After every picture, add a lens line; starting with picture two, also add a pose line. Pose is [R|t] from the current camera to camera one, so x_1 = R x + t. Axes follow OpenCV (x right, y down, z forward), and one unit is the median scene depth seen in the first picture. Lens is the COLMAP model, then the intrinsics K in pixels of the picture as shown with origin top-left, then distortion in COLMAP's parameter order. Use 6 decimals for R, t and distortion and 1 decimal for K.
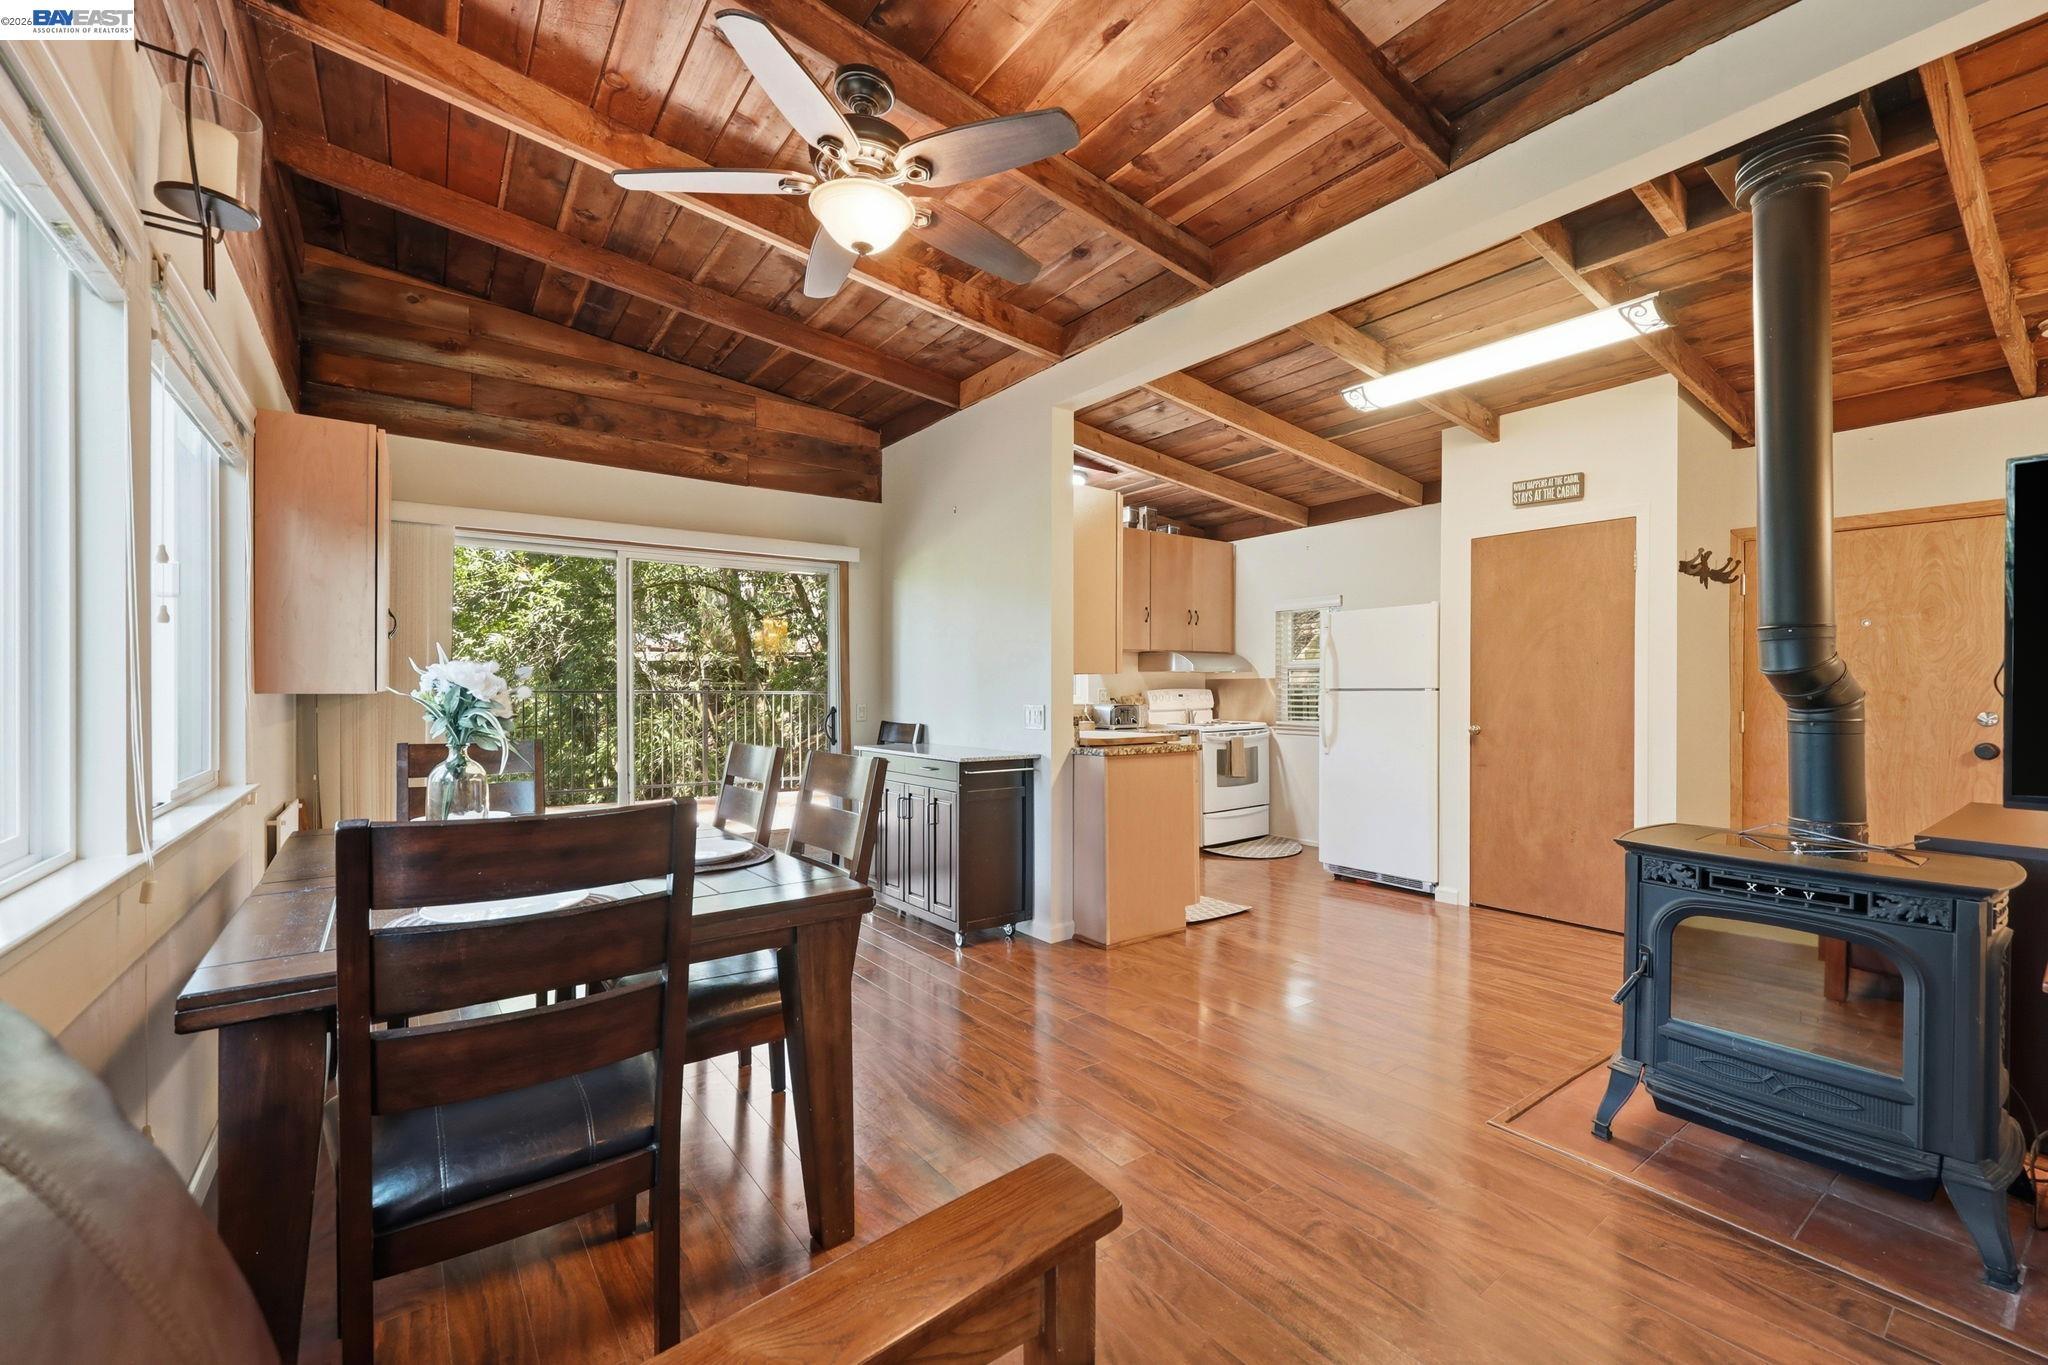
lens RADIAL K [[782.9, 0, 1022.2], [0, 782.9, 693.2], [0, 0, 1]] dist [0.001661, -0.000073]
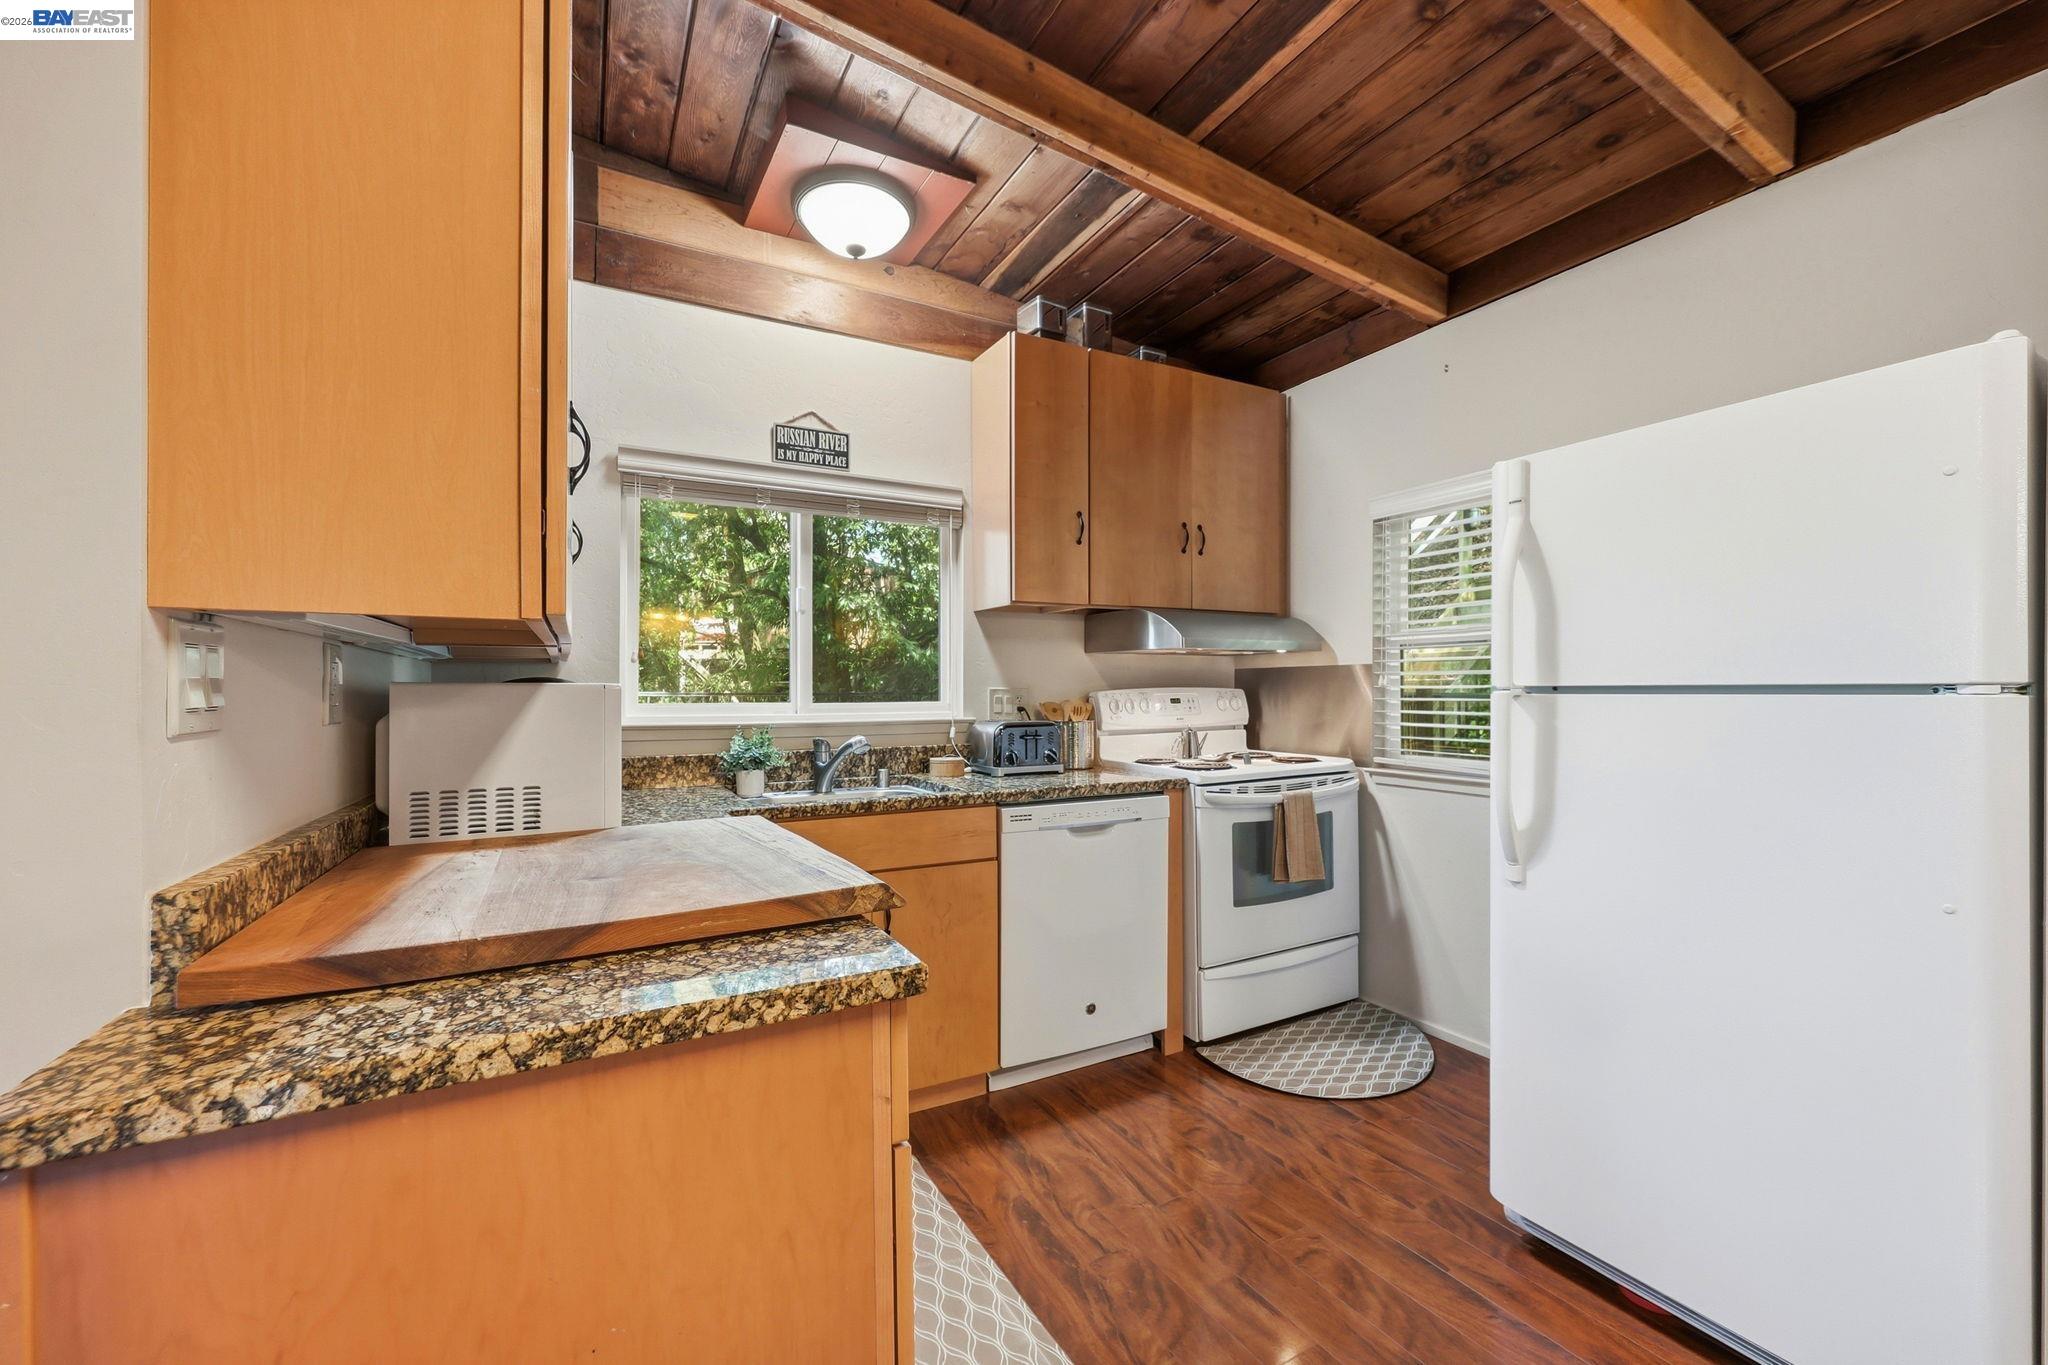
lens RADIAL K [[782.9, 0, 1026.1], [0, 782.9, 694.2], [0, 0, 1]] dist [0.001661, -0.000073]
pose [[0.991147, 0.000423, -0.132768, 0.179549], [-0.000055, 0.999996, 0.002773, -0.002741], [0.132768, -0.002742, 0.991143, 0.509354]]
